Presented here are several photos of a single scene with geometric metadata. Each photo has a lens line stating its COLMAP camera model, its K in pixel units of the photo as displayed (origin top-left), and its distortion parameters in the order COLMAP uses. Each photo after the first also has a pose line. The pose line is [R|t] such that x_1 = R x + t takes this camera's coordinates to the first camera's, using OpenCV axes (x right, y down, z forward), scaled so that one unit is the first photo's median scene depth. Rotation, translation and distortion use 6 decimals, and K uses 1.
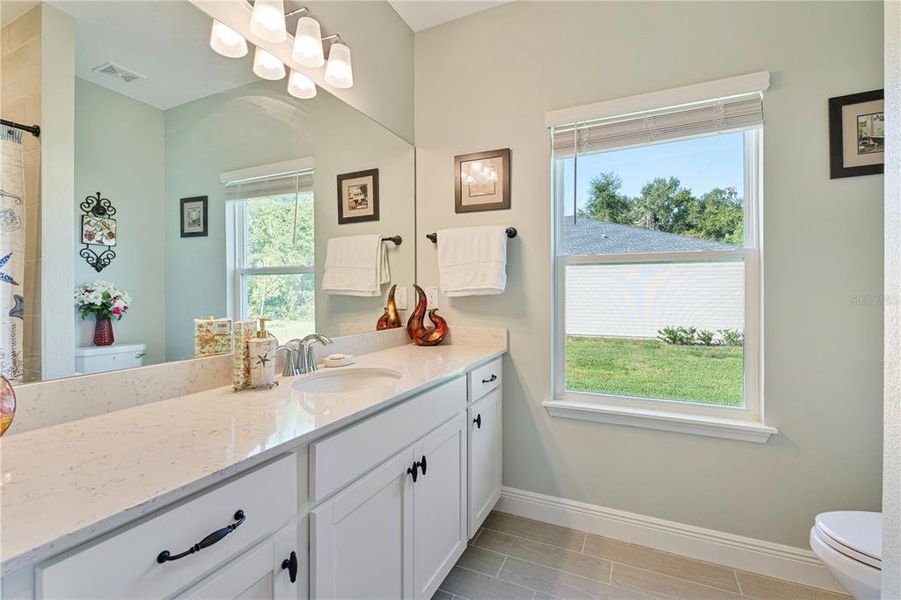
lens RADIAL K [[393.6, 0, 455.2], [0, 393.6, 294.5], [0, 0, 1]] dist [0.000734, -0.000396]
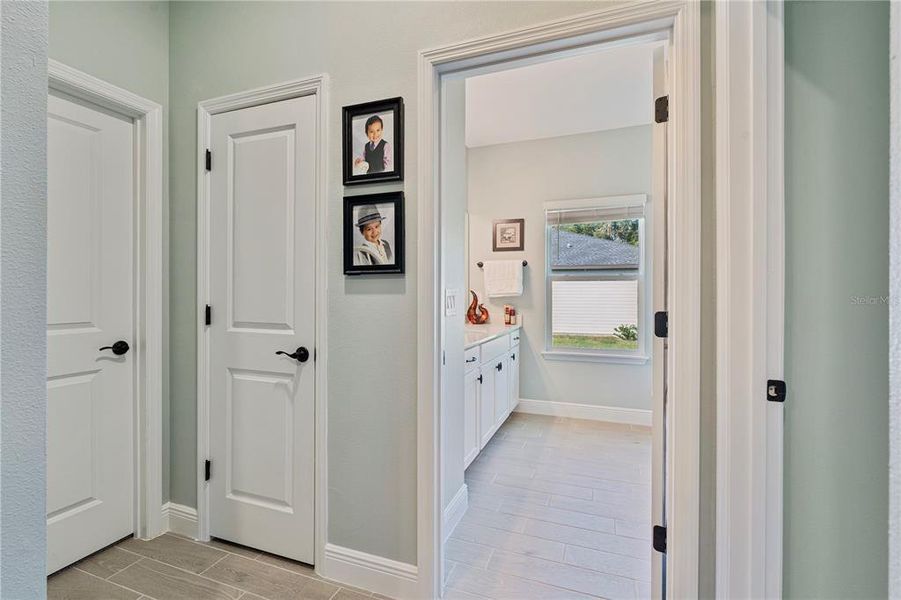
lens RADIAL K [[393.6, 0, 452.0], [0, 393.6, 297.1], [0, 0, 1]] dist [0.000734, -0.000396]
pose [[0.997221, 0.002658, 0.074451, -0.339252], [-0.002645, 0.999996, -0.000269, 0.006185], [-0.074452, 0.000071, 0.997225, -0.845077]]
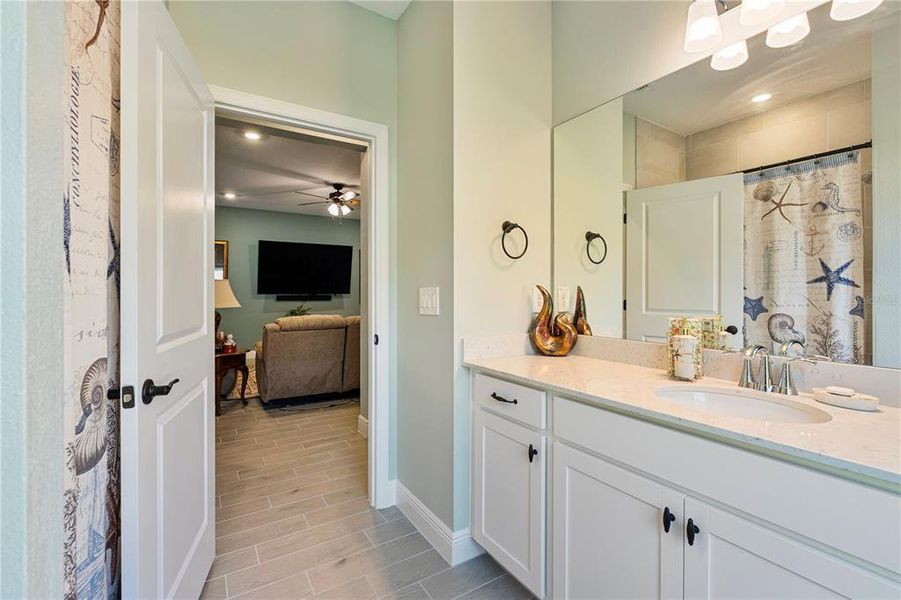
lens RADIAL K [[393.6, 0, 453.0], [0, 393.6, 296.1], [0, 0, 1]] dist [0.000734, -0.000396]
pose [[-0.550875, 0.003651, -0.834580, 0.384155], [-0.003422, 0.999972, 0.006634, -0.002063], [0.834581, 0.006511, -0.550847, 0.524439]]
